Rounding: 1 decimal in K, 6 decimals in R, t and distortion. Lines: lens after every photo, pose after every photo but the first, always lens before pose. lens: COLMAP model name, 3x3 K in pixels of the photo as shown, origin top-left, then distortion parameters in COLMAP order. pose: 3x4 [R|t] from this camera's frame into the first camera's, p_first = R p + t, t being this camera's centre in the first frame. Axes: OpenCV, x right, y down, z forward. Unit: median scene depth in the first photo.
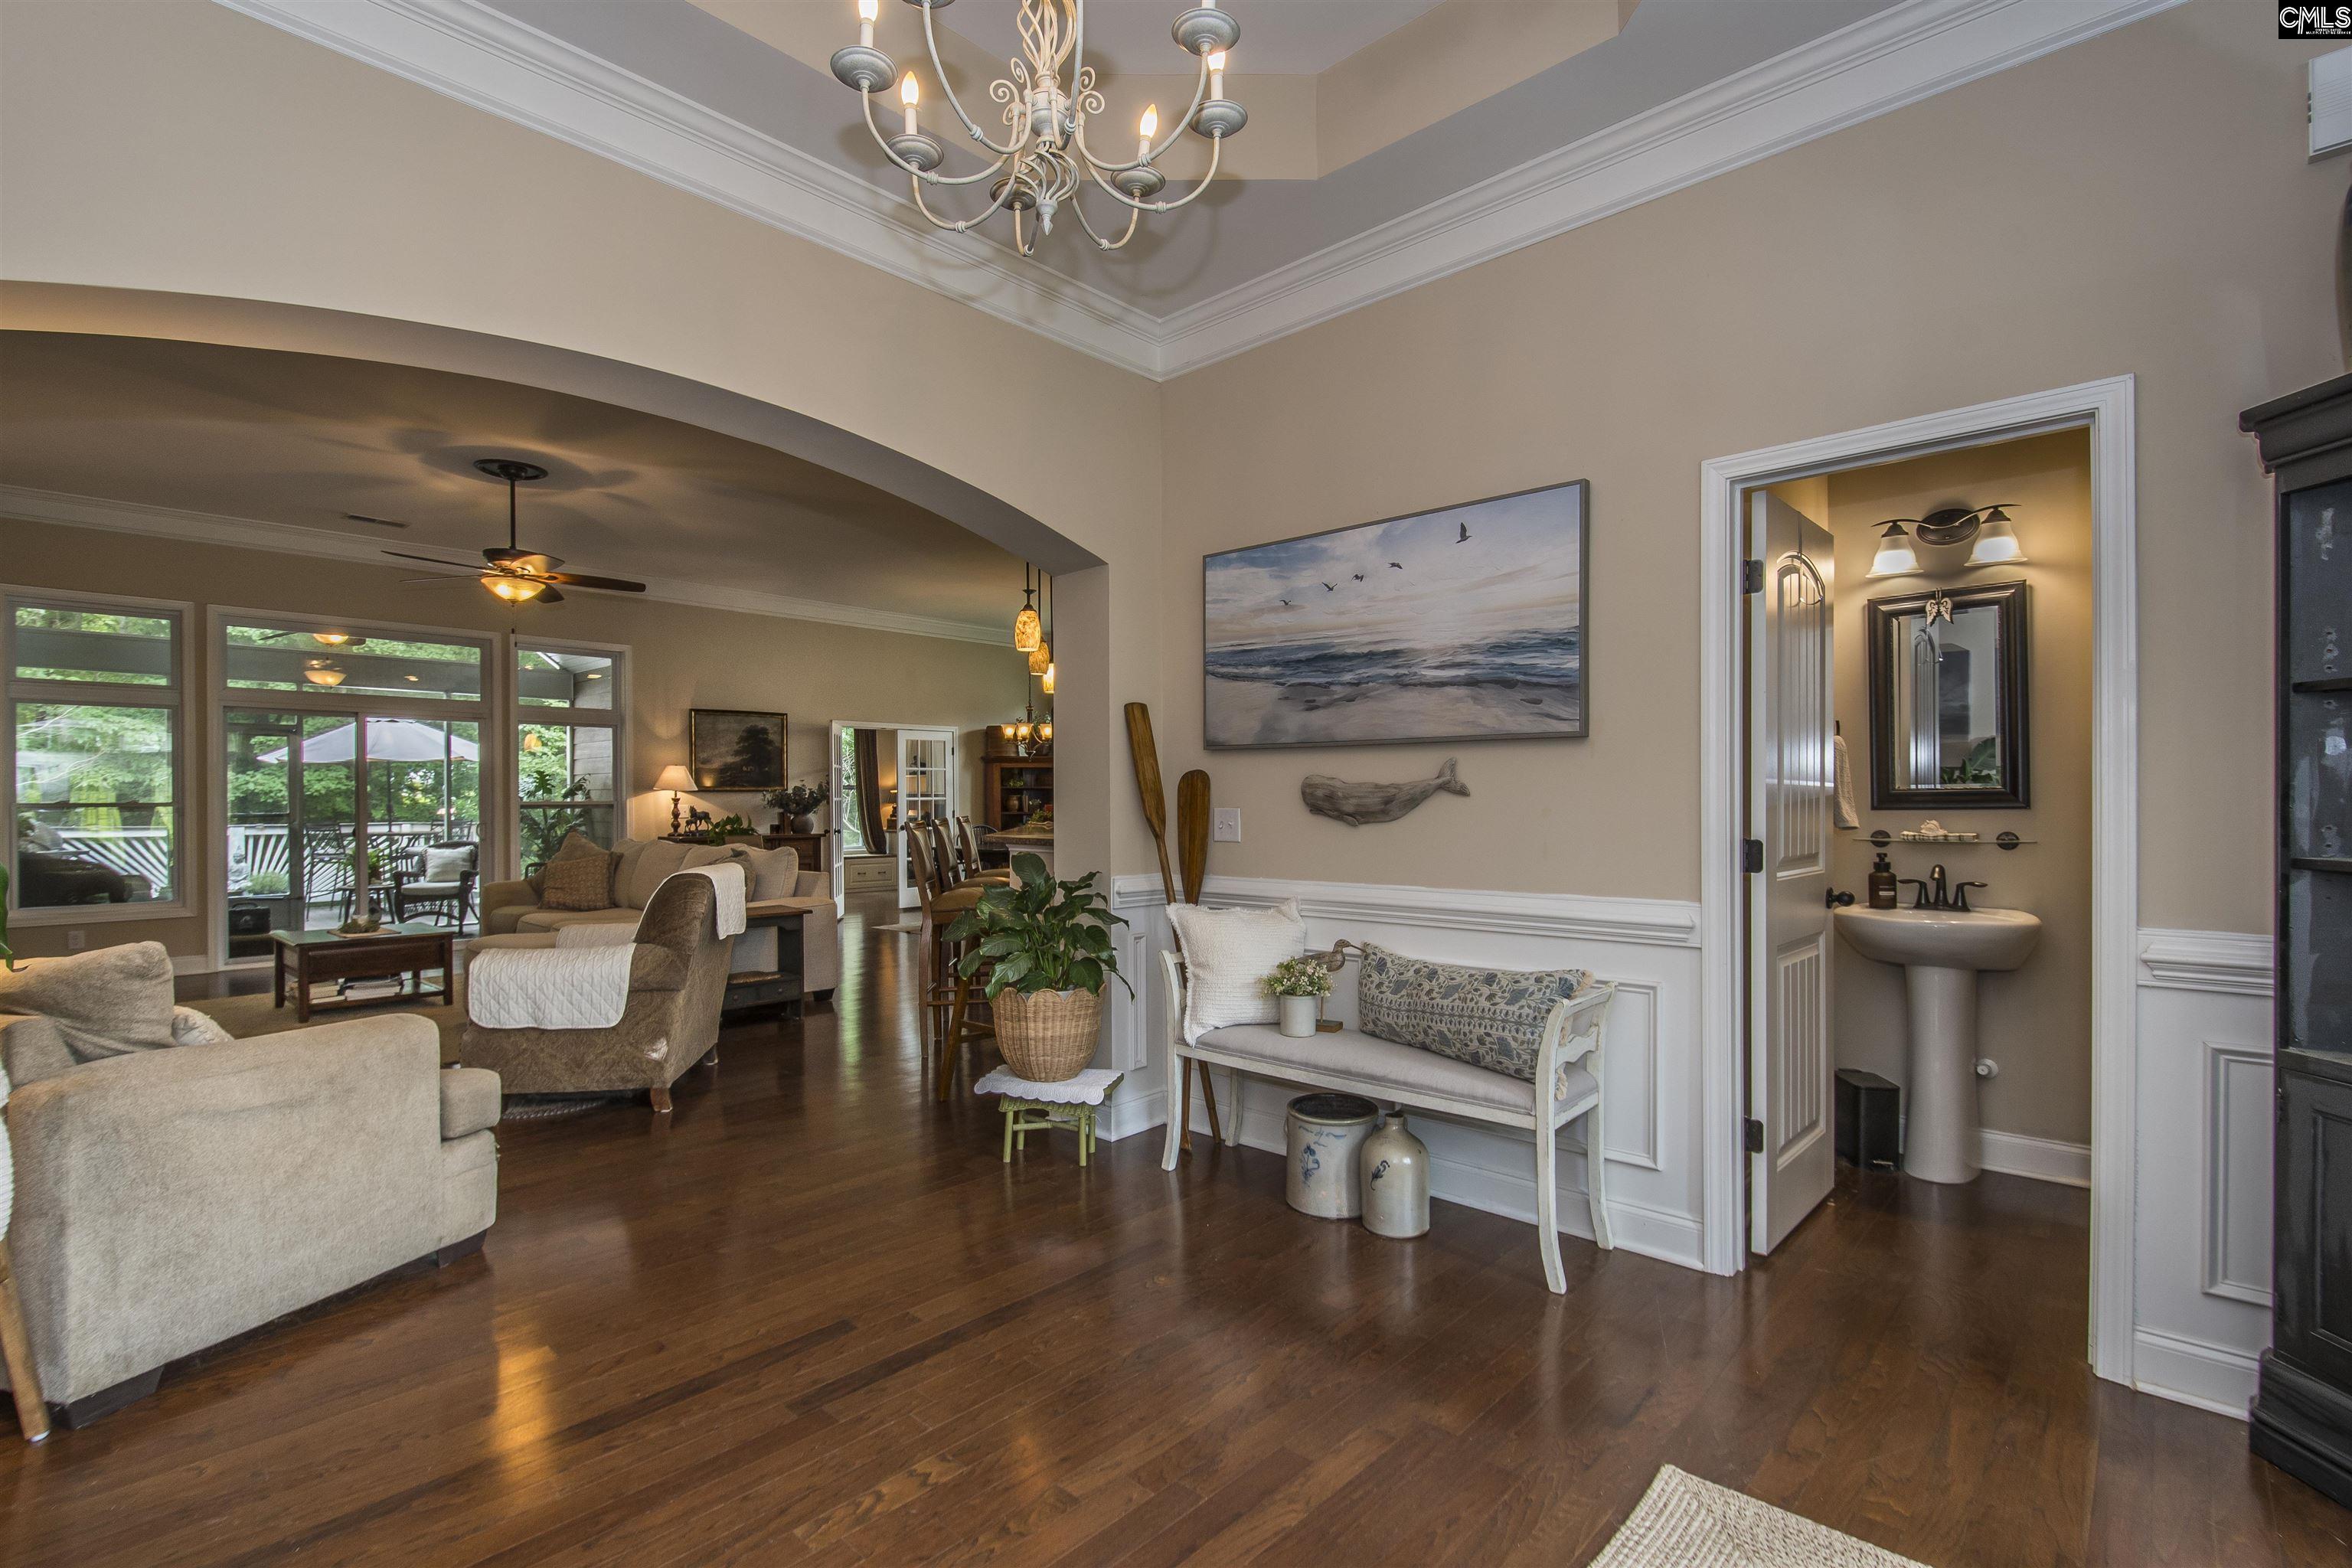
lens RADIAL K [[1069.8, 0, 1161.9], [0, 1069.8, 804.8], [0, 0, 1]] dist [0.001594, -0.010245]
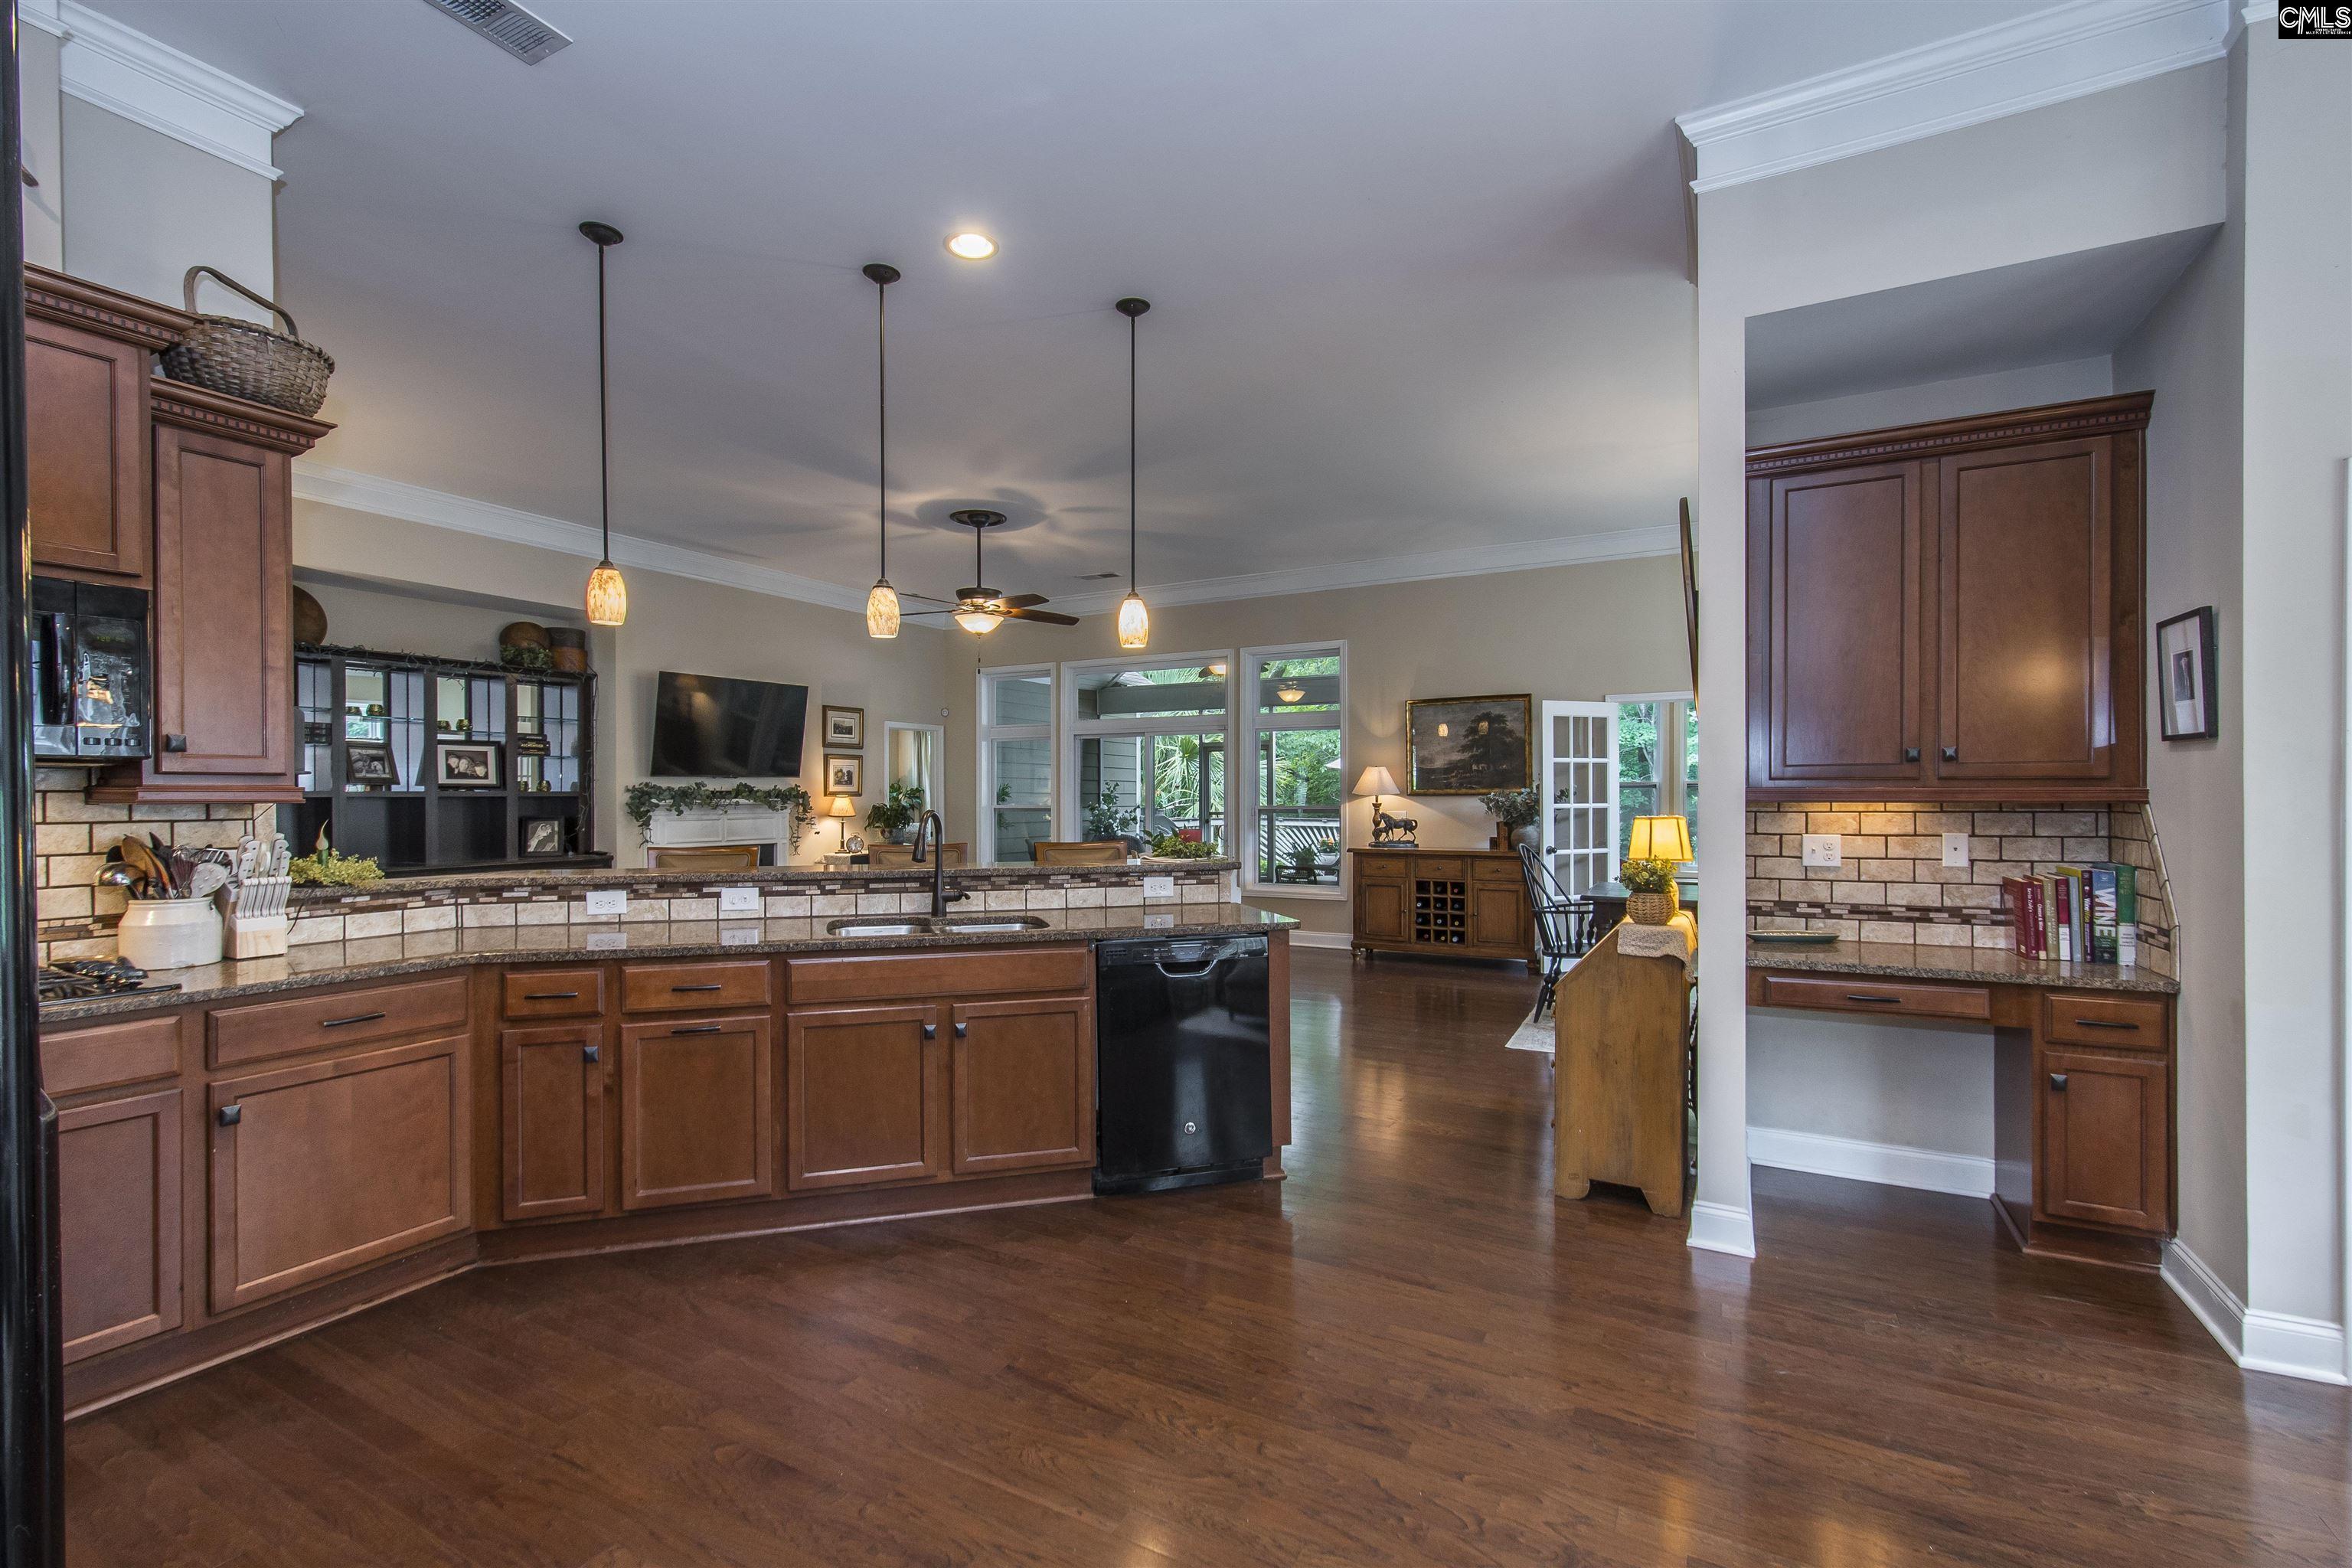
lens RADIAL K [[1027.1, 0, 1150.4], [0, 1027.1, 801.9], [0, 0, 1]] dist [0.003150, -0.000670]
pose [[0.232033, 0.011146, -0.972644, 0.338158], [-0.003476, 0.999937, 0.010629, -0.015797], [0.972702, 0.000915, 0.232057, 0.621366]]
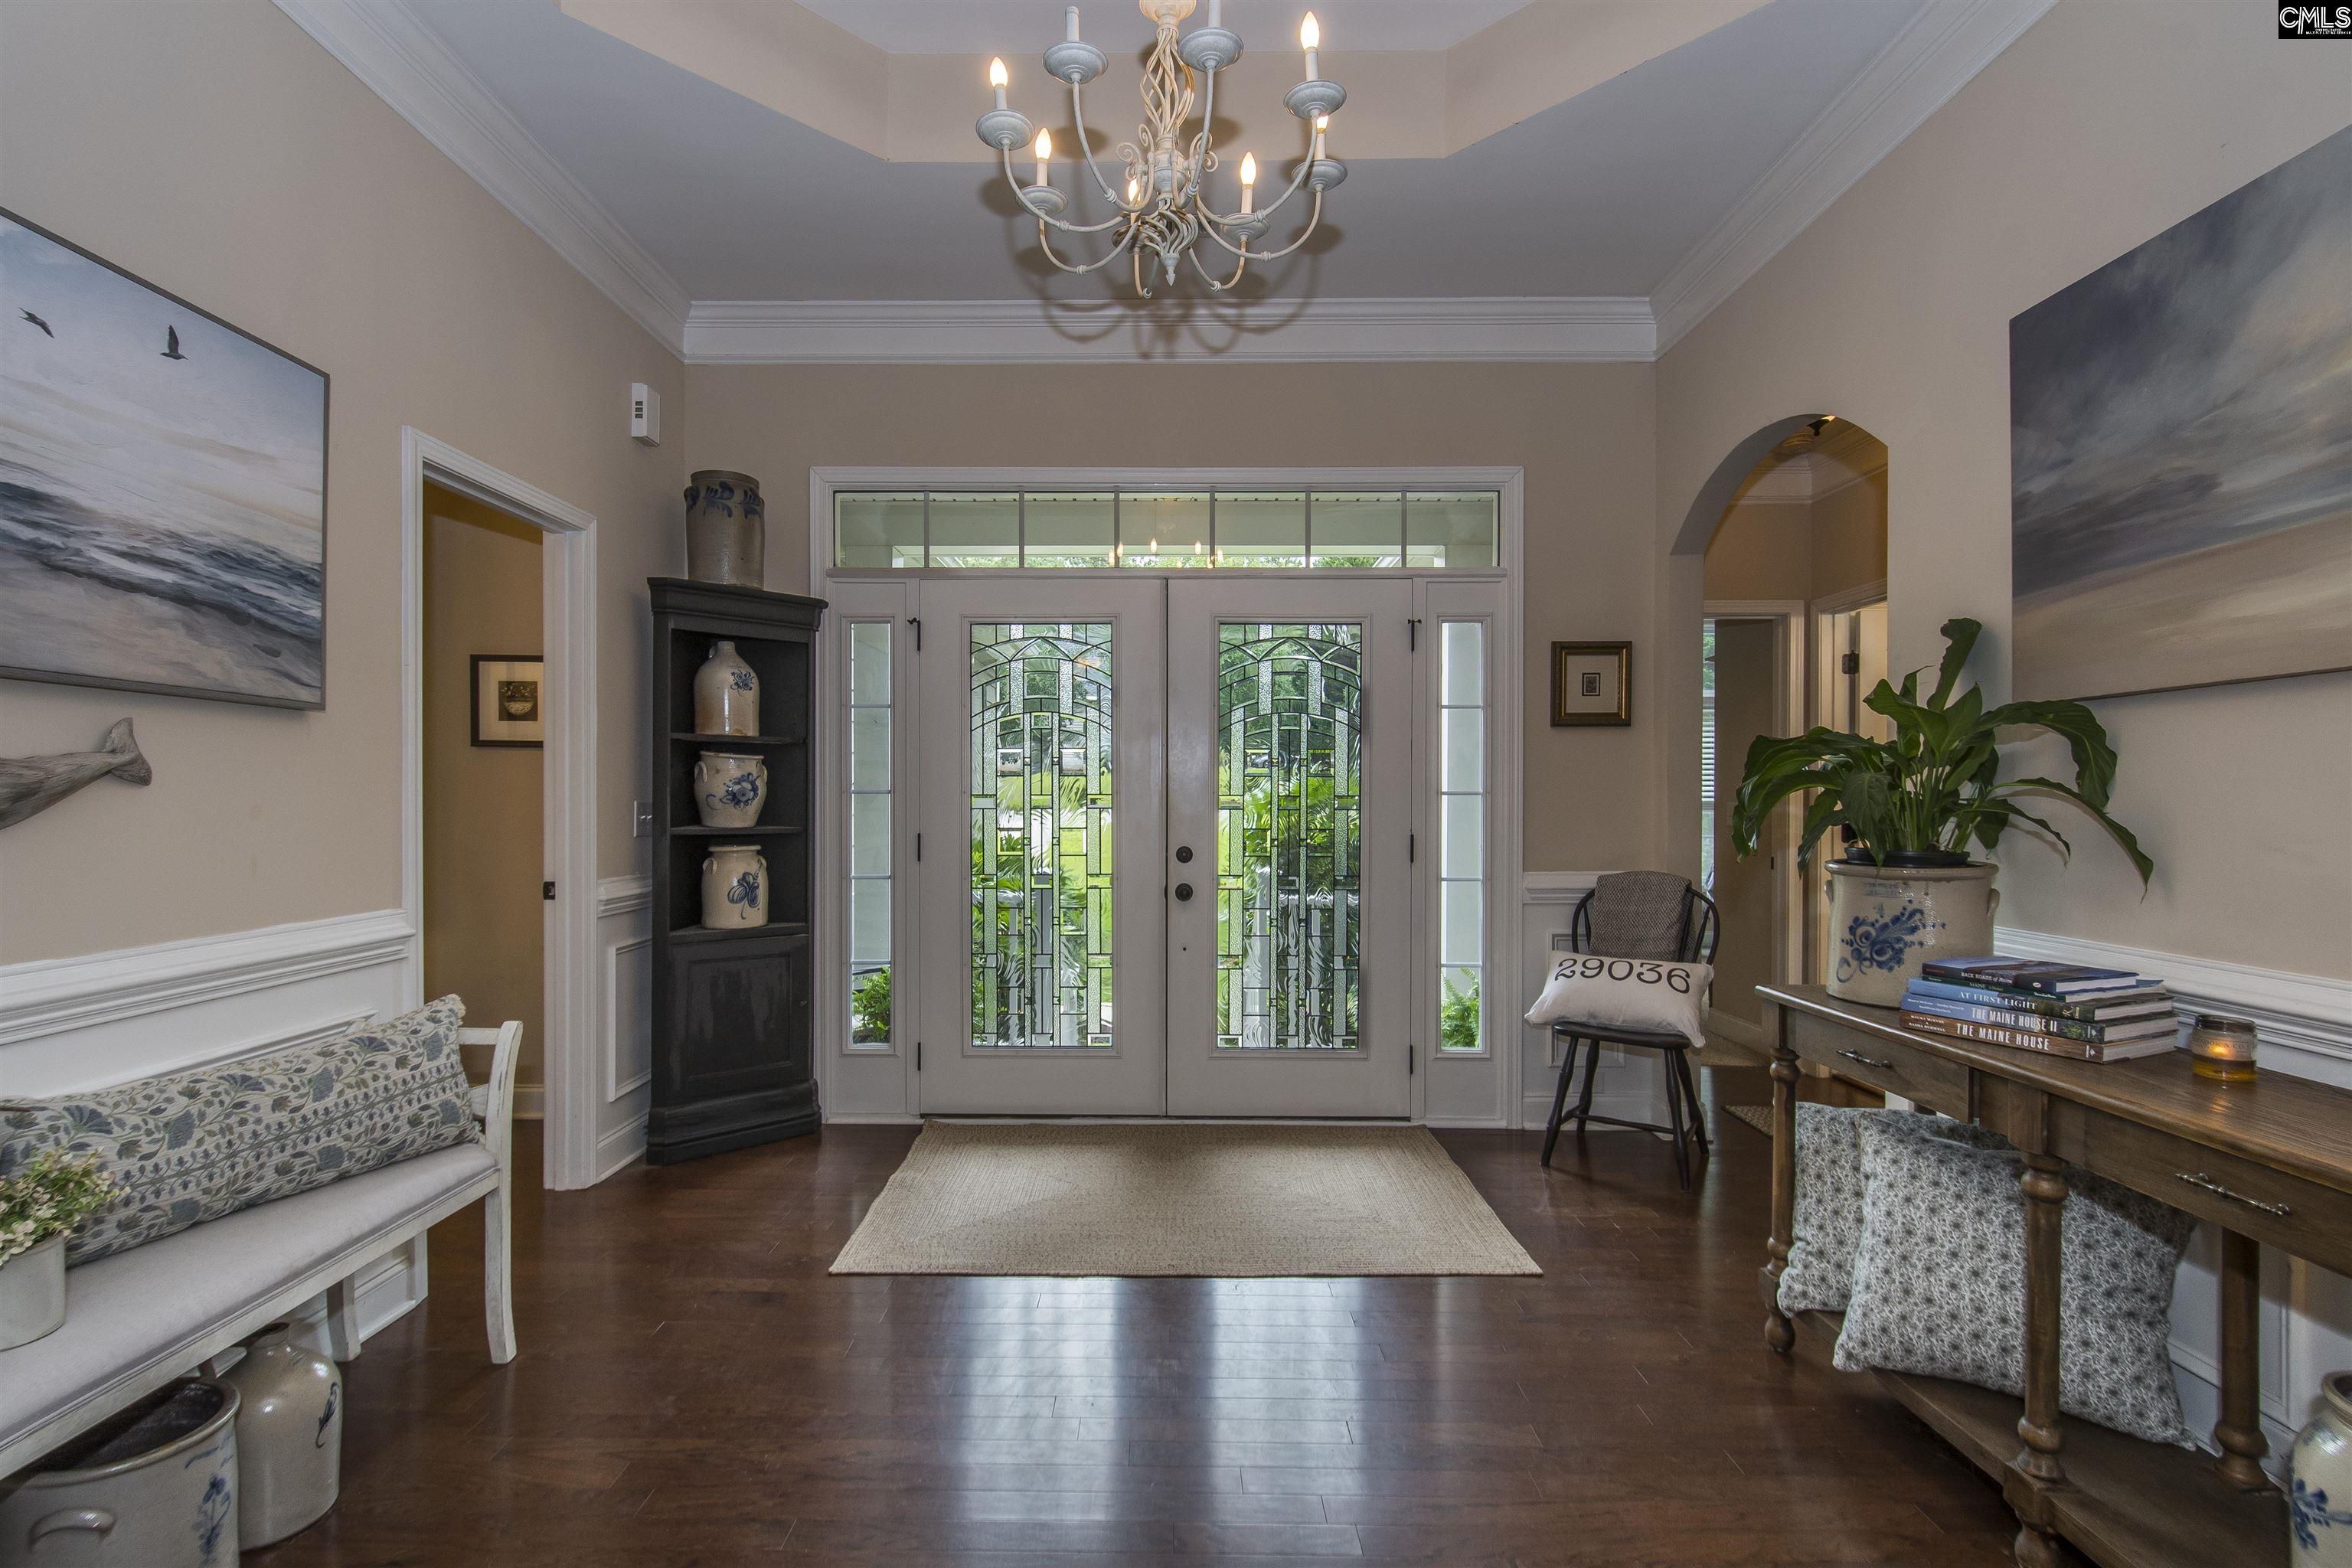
lens RADIAL K [[1080.7, 0, 1142.4], [0, 1080.7, 804.4], [0, 0, 1]] dist [0.001345, -0.000464]
pose [[-0.666109, -0.002813, 0.745849, -0.167156], [0.003375, 0.999971, 0.006785, -0.000195], [-0.745847, 0.007037, -0.666080, 0.317964]]
